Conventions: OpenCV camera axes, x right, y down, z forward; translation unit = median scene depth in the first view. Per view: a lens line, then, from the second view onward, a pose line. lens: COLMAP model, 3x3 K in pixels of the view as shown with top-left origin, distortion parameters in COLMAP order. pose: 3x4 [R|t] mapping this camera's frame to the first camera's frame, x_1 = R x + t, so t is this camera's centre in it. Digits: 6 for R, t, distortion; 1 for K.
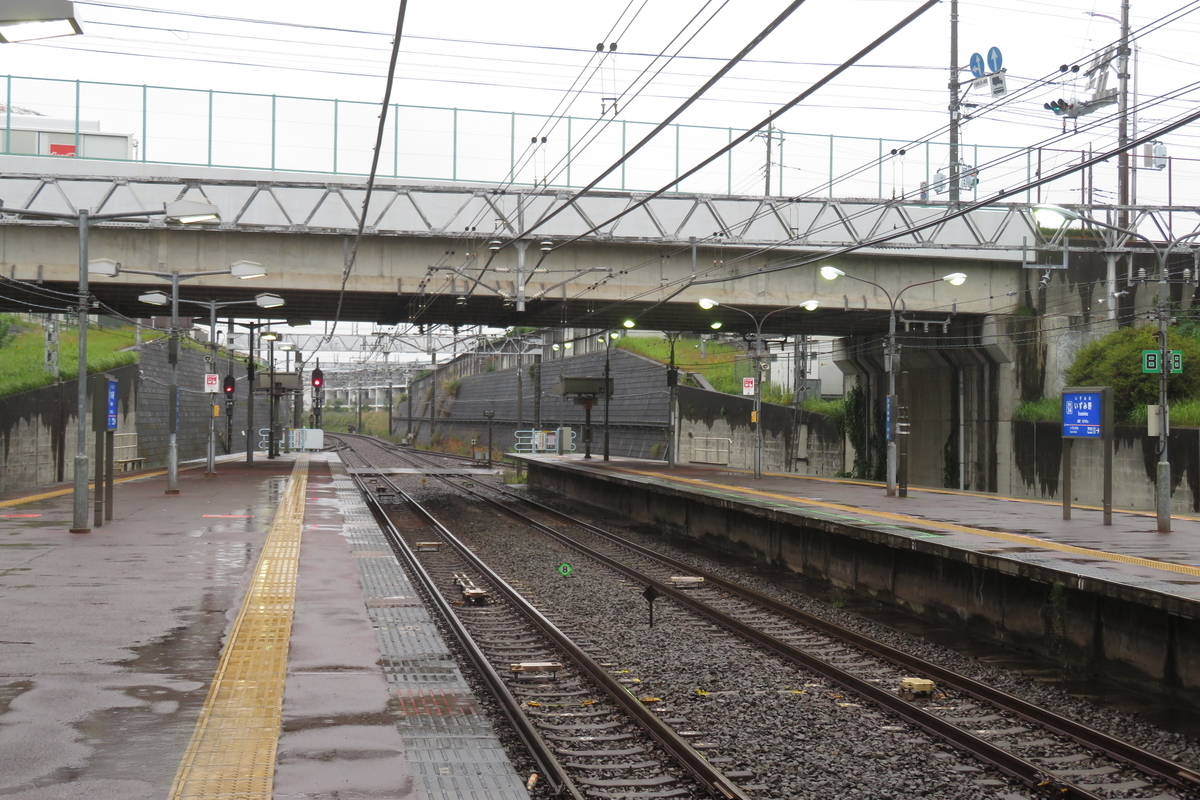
lens RADIAL K [[1730.2, 0, 600.7], [0, 1730.2, 401.8], [0, 0, 1]] dist [0.019588, 0.000000]
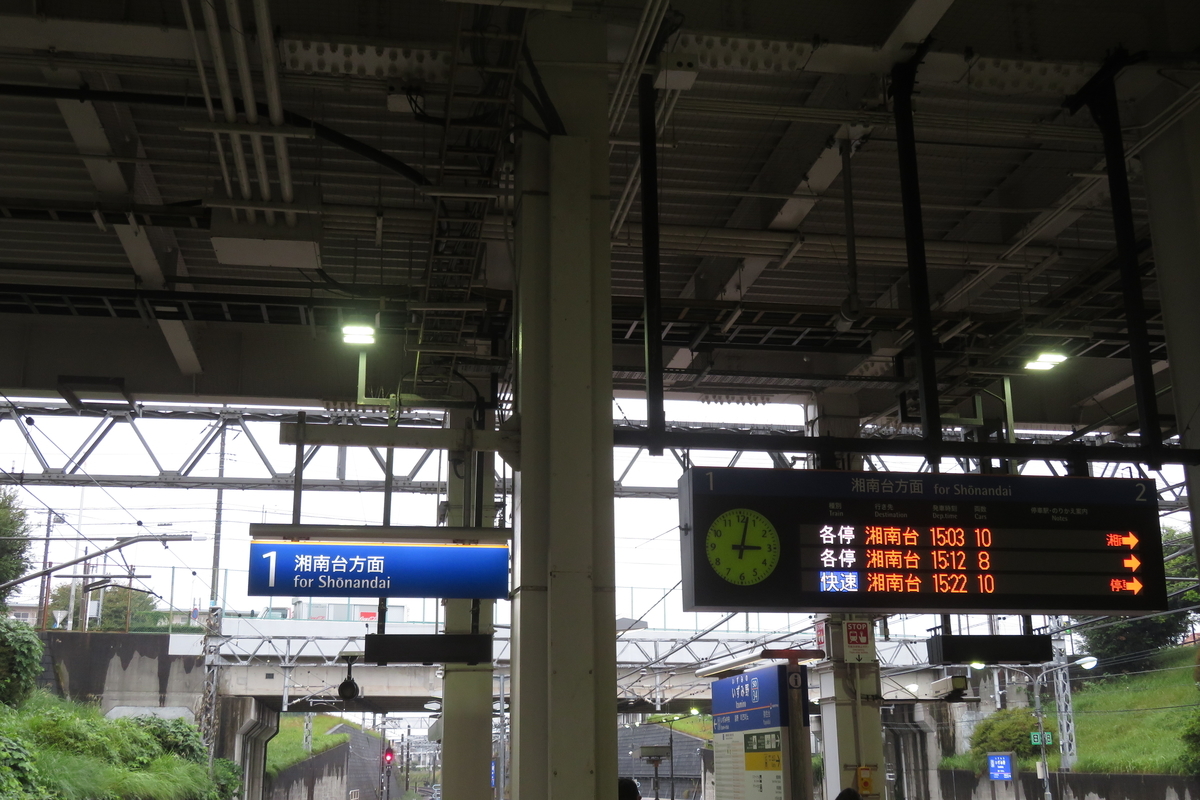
lens RADIAL K [[1271.1, 0, 597.9], [0, 1271.1, 400.1], [0, 0, 1]] dist [0.004262, 0.000000]
pose [[0.999725, -0.017180, 0.015989, -0.091524], [0.020870, 0.962403, -0.270824, -0.005983], [-0.010735, 0.271083, 0.962496, -0.227331]]
